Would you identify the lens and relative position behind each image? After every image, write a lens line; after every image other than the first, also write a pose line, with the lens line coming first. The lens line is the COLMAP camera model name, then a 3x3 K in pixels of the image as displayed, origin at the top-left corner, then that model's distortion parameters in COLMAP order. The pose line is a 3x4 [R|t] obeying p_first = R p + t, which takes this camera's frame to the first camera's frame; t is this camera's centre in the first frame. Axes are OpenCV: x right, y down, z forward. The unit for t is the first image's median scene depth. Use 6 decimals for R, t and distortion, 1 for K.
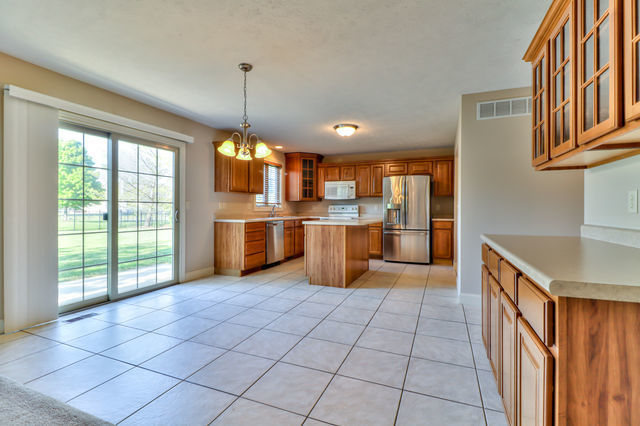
lens RADIAL K [[295.3, 0, 322.2], [0, 295.3, 209.9], [0, 0, 1]] dist [0.010056, 0.000141]
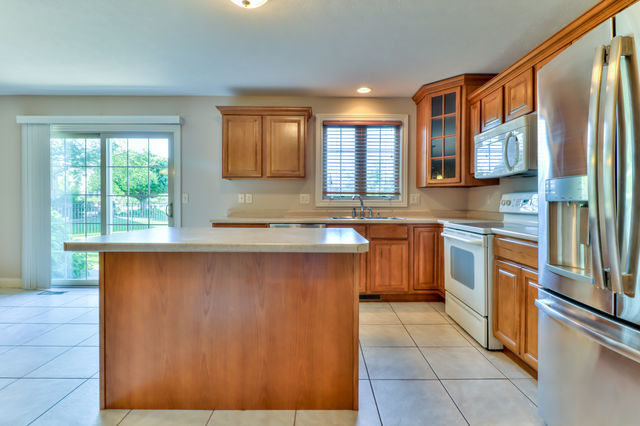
lens RADIAL K [[314.9, 0, 318.9], [0, 314.9, 205.1], [0, 0, 1]] dist [0.005922, -0.000278]
pose [[0.379118, 0.010795, -0.925285, 0.467616], [-0.003226, 0.999941, 0.010344, -0.005752], [0.925343, -0.000937, 0.379131, 0.904038]]
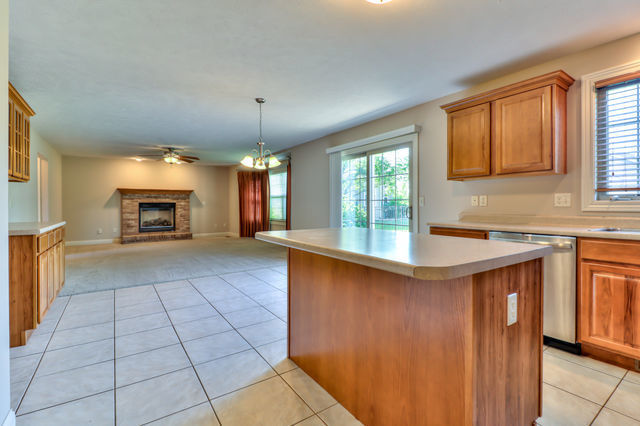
lens RADIAL K [[295.3, 0, 326.8], [0, 295.3, 207.1], [0, 0, 1]] dist [0.010056, 0.000141]
pose [[-0.533963, 0.005838, -0.845488, 0.399754], [0.001399, 0.999981, 0.006022, -0.004084], [0.845507, 0.002033, -0.533961, 1.102308]]
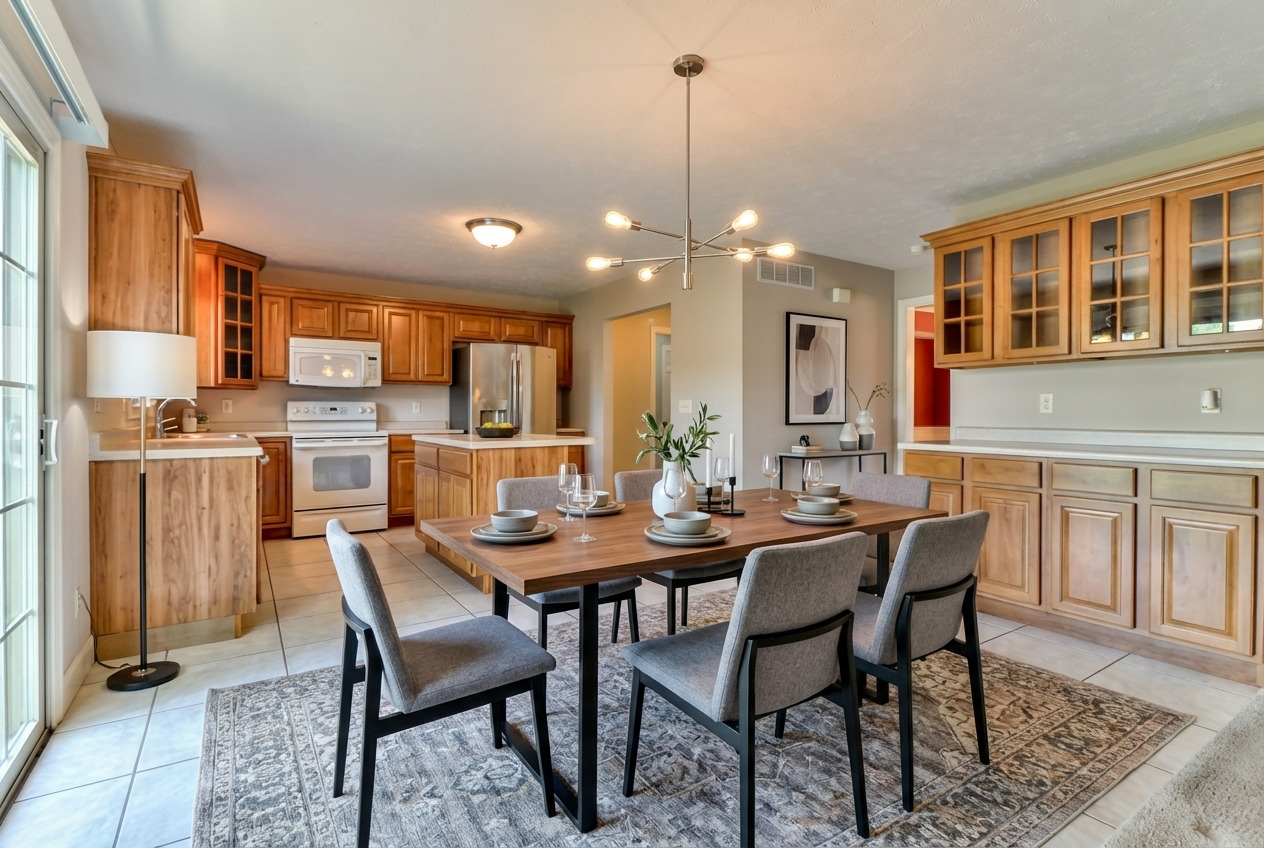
lens RADIAL K [[622.0, 0, 640.5], [0, 622.0, 414.2], [0, 0, 1]] dist [0.005922, -0.000278]
pose [[0.558764, -0.004744, 0.829313, -0.560377], [0.000474, 0.999985, 0.005401, -0.004481], [-0.829327, -0.002625, 0.558758, 0.292238]]
